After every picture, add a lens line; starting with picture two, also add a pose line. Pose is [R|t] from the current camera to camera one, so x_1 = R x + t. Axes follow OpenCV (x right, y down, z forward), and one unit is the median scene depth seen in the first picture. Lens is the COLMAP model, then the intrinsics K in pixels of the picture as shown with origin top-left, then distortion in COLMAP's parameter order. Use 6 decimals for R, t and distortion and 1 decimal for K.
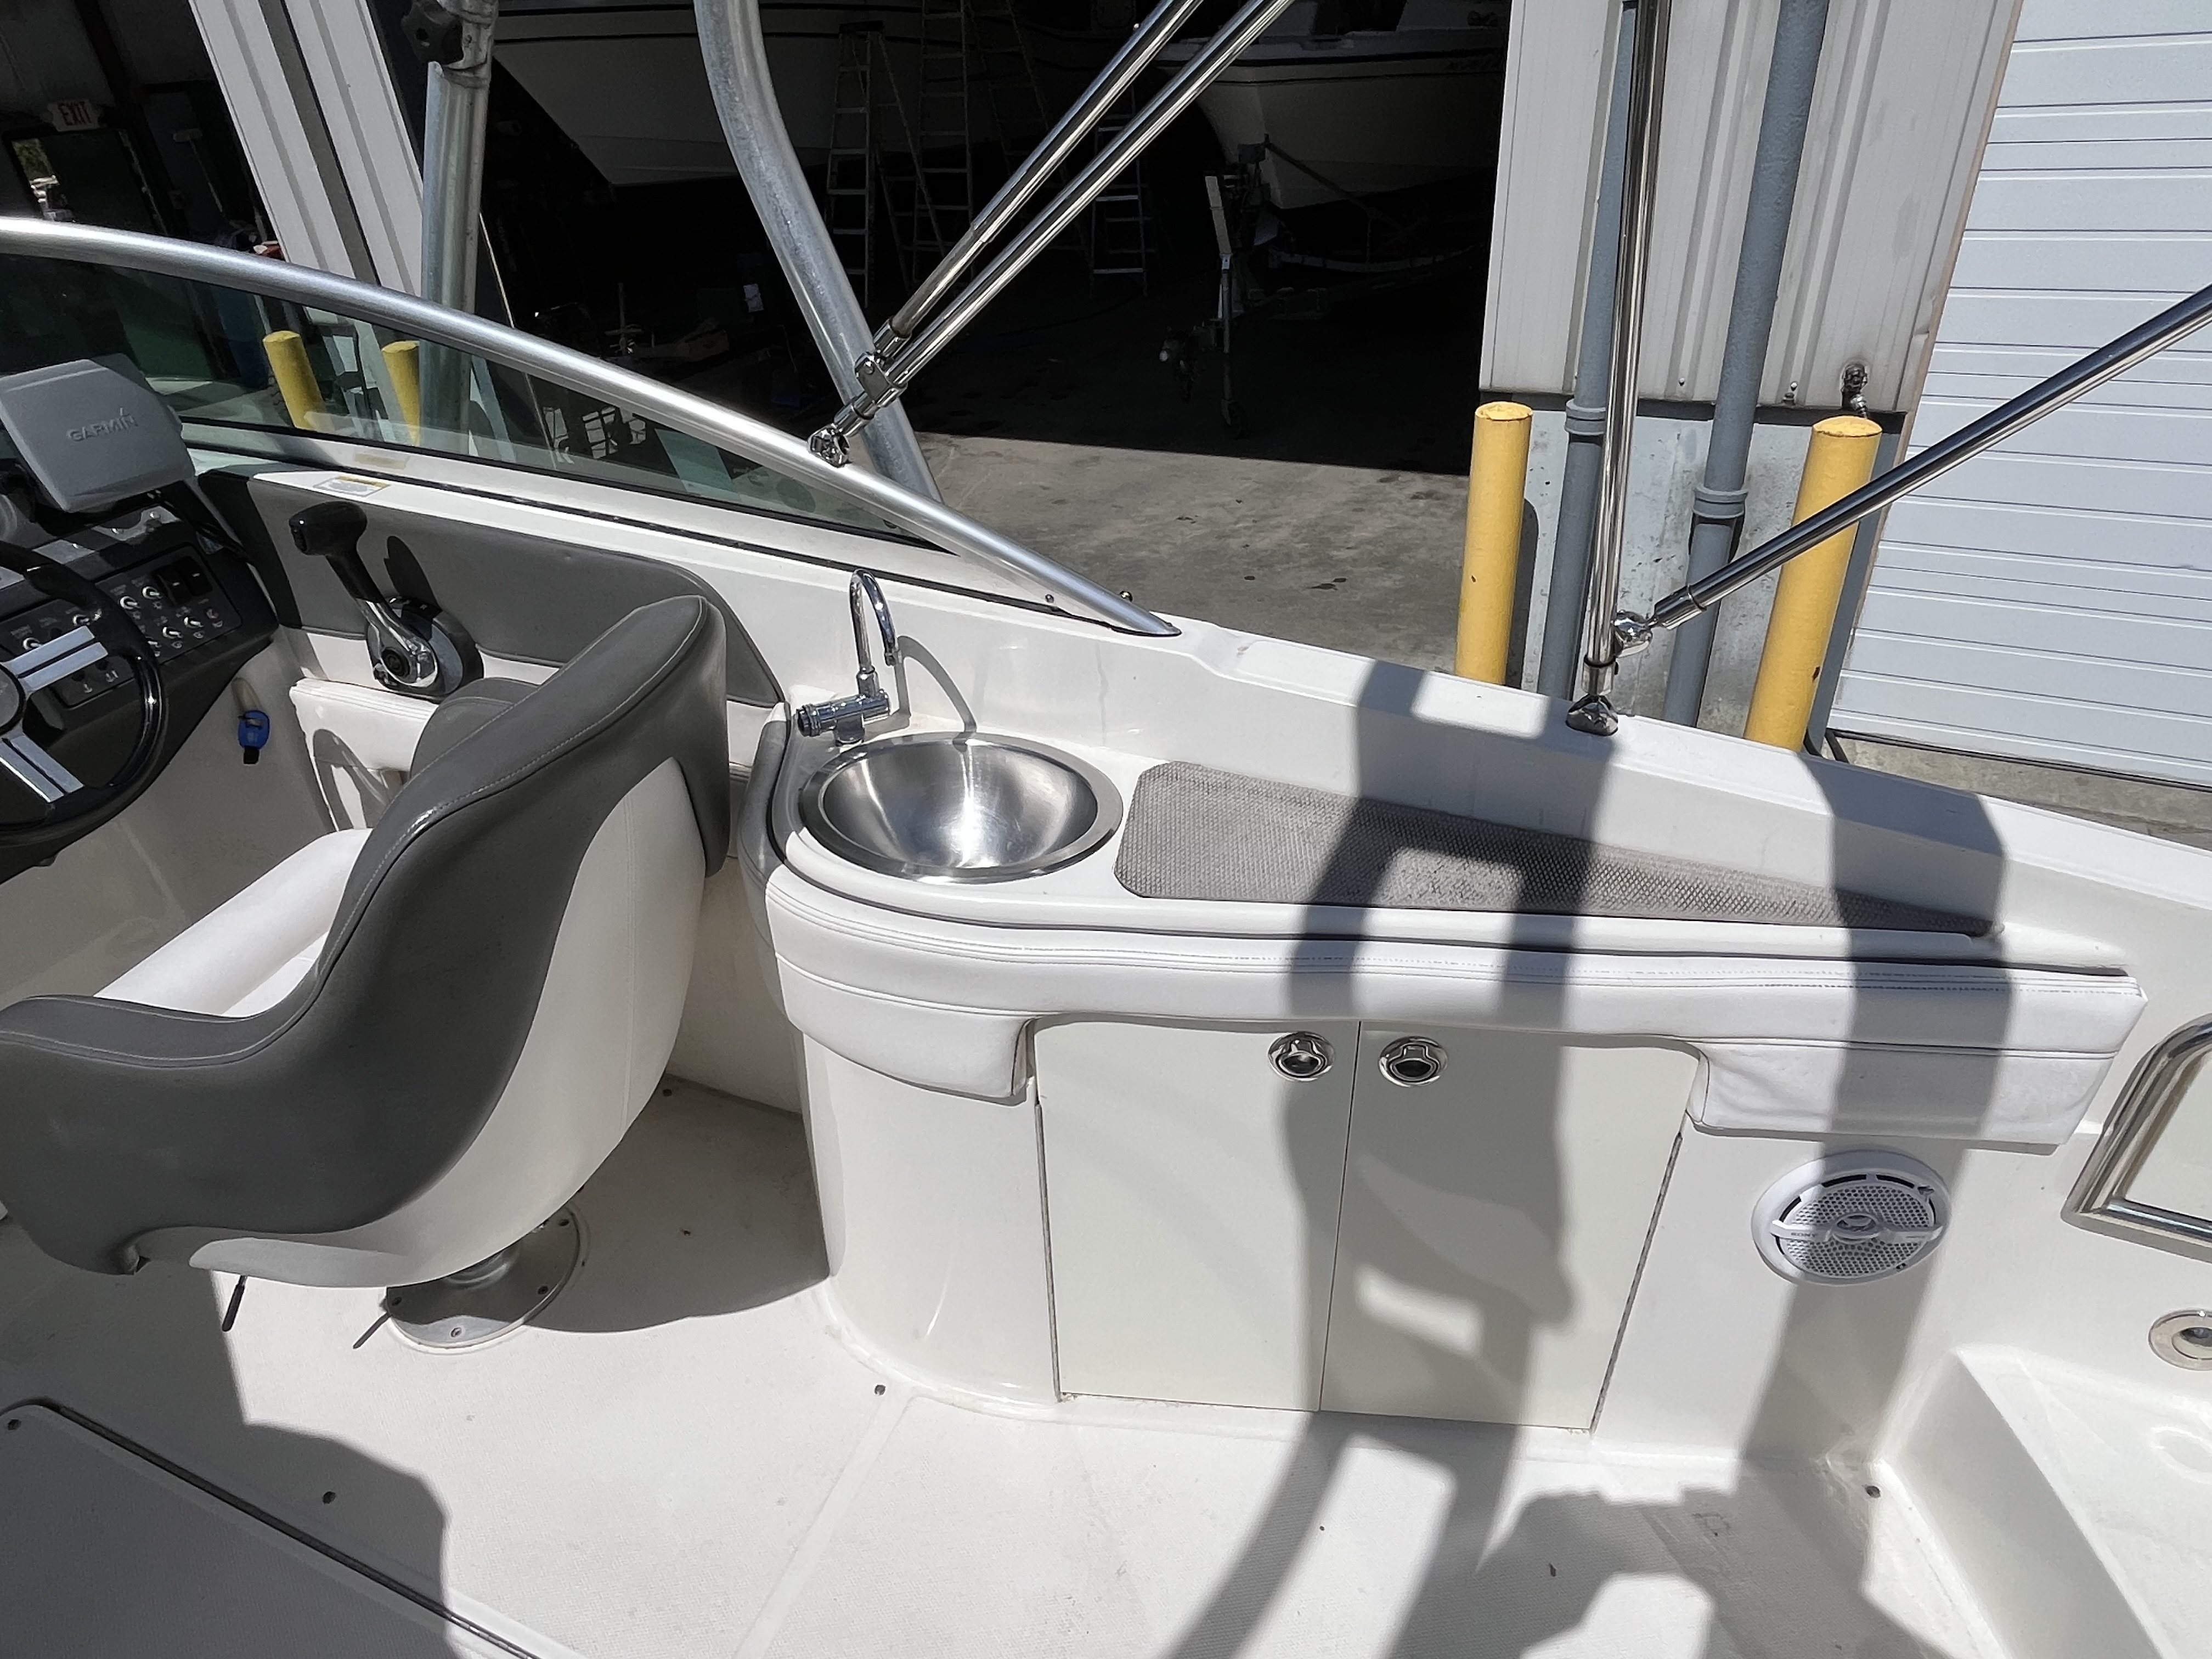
lens RADIAL K [[1297.6, 0, 1104.0], [0, 1297.6, 829.4], [0, 0, 1]] dist [0.000814, -0.002845]
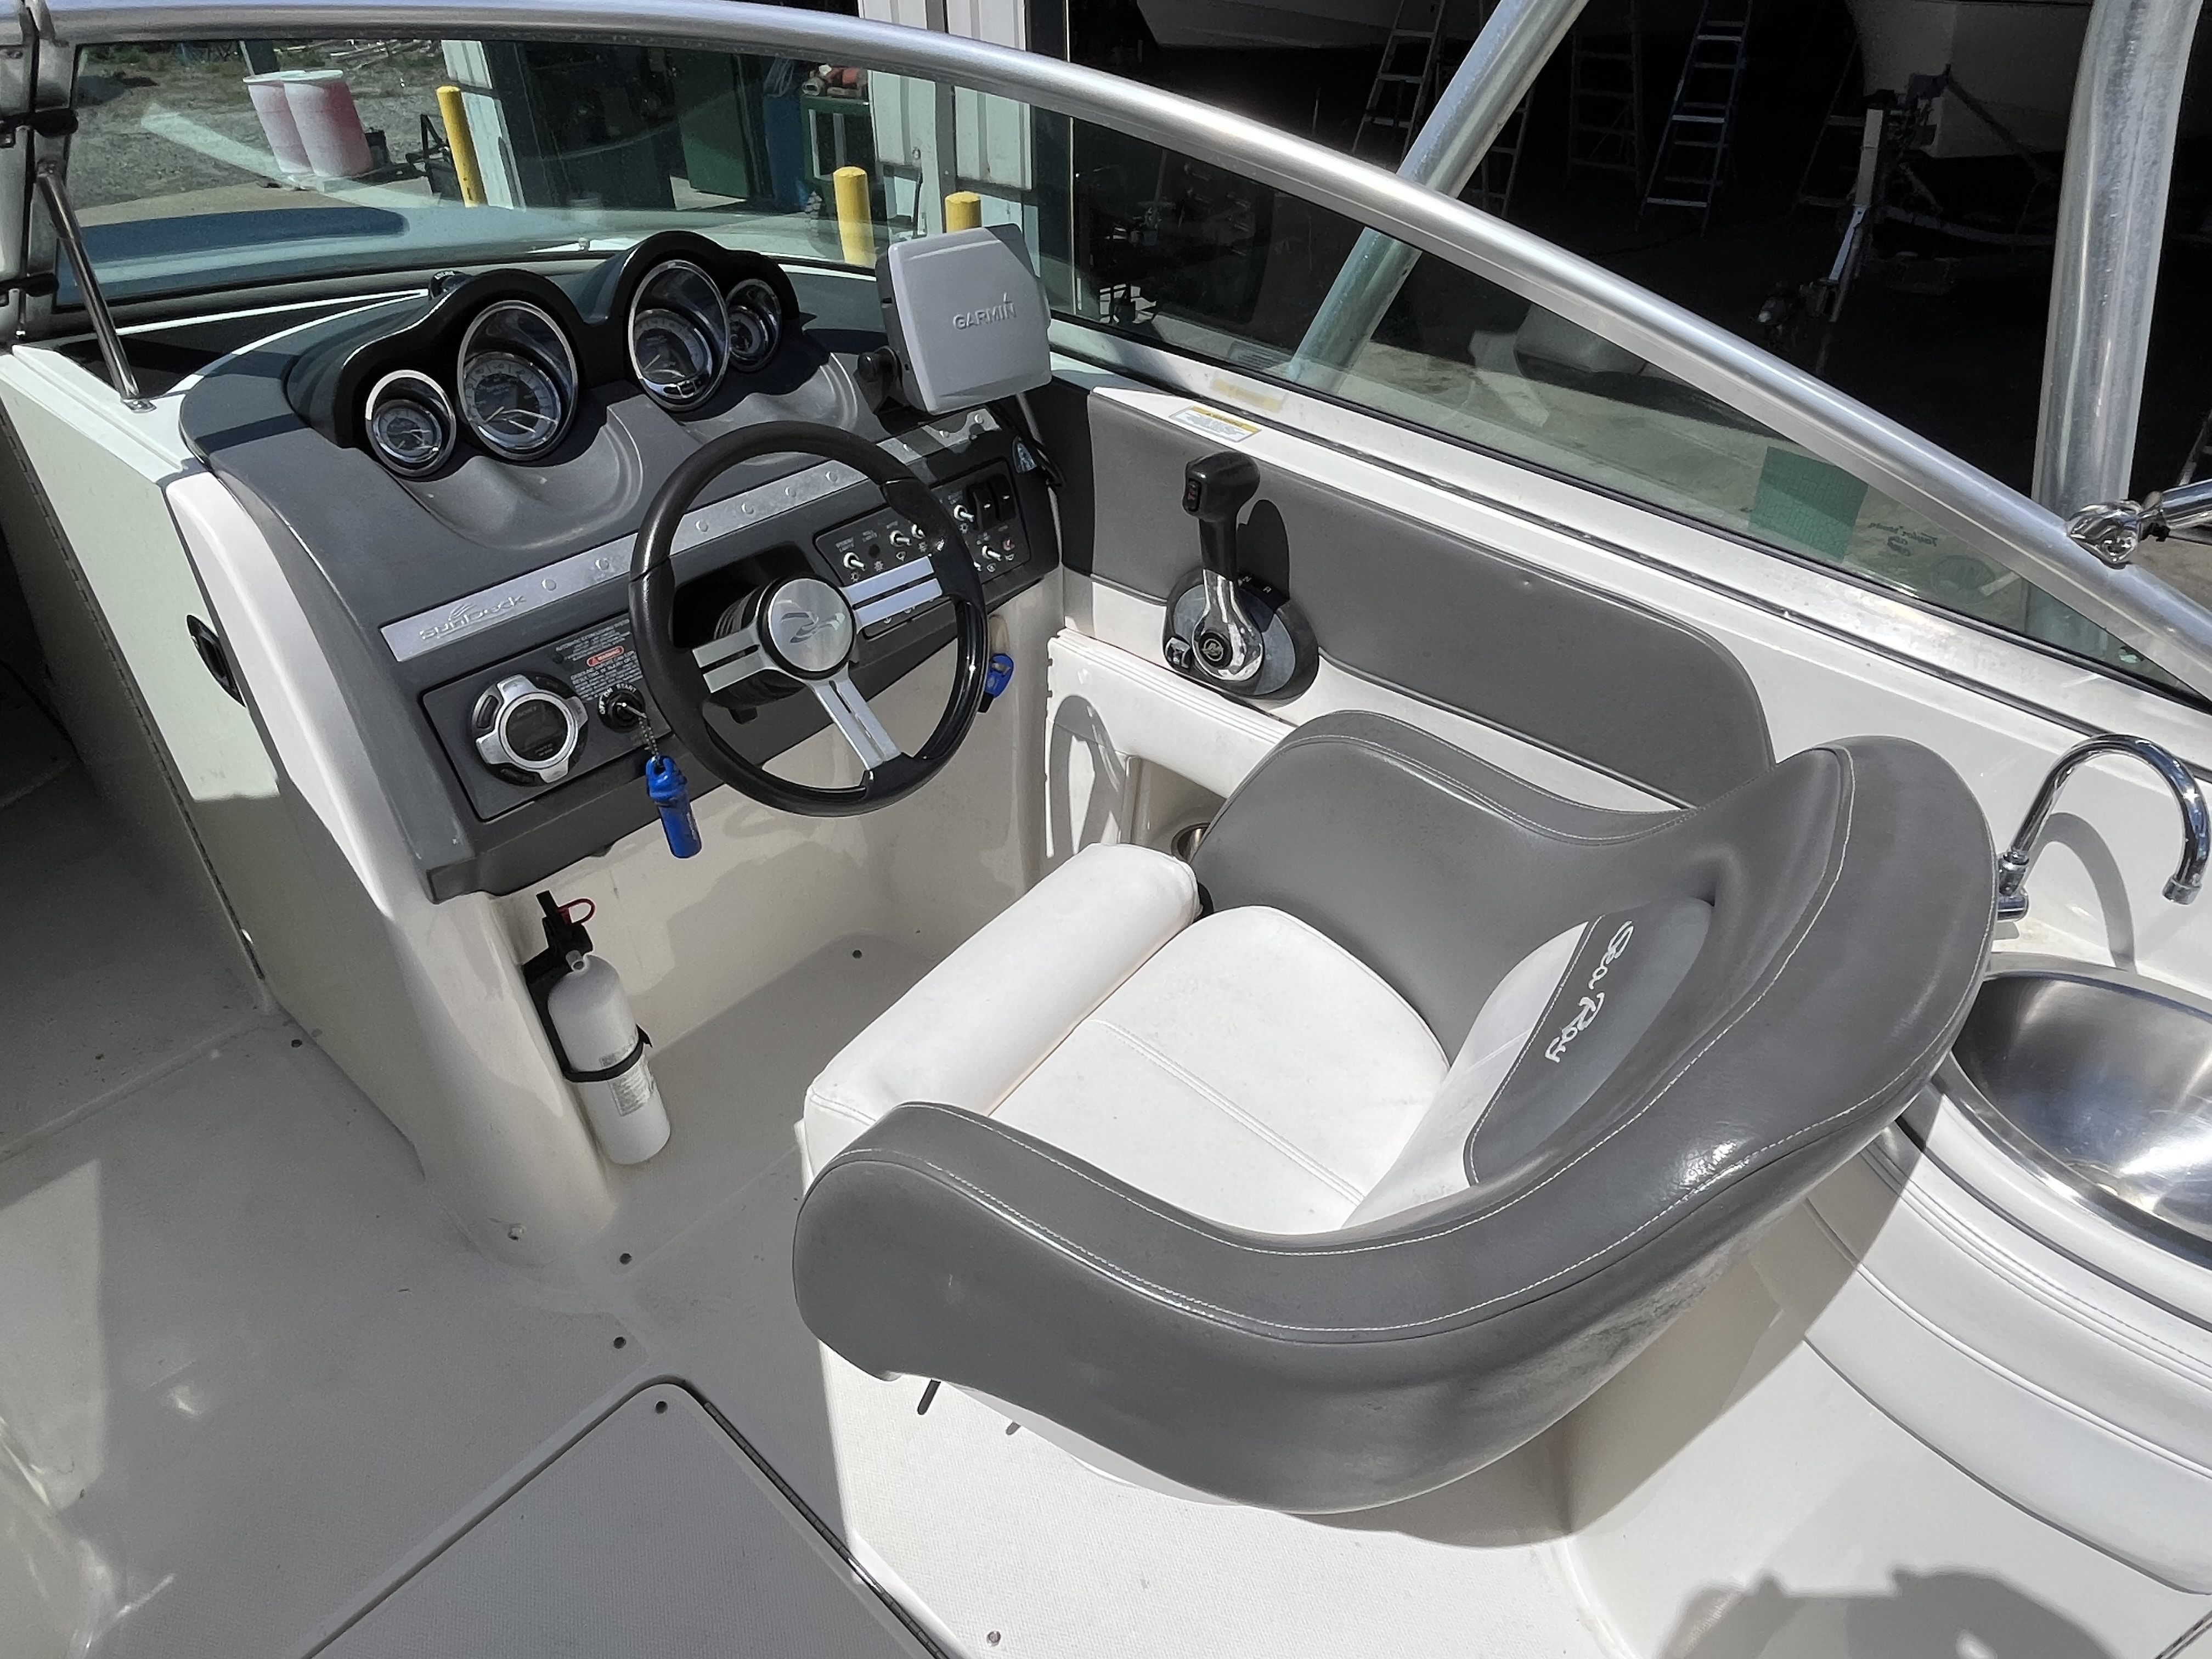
lens RADIAL K [[1297.6, 0, 1106.8], [0, 1297.6, 836.0], [0, 0, 1]] dist [0.000814, -0.002845]
pose [[0.947178, 0.233489, -0.219857, -0.405726], [-0.216923, 0.971353, 0.097043, -0.079840], [0.236217, -0.044225, 0.970693, 0.192218]]
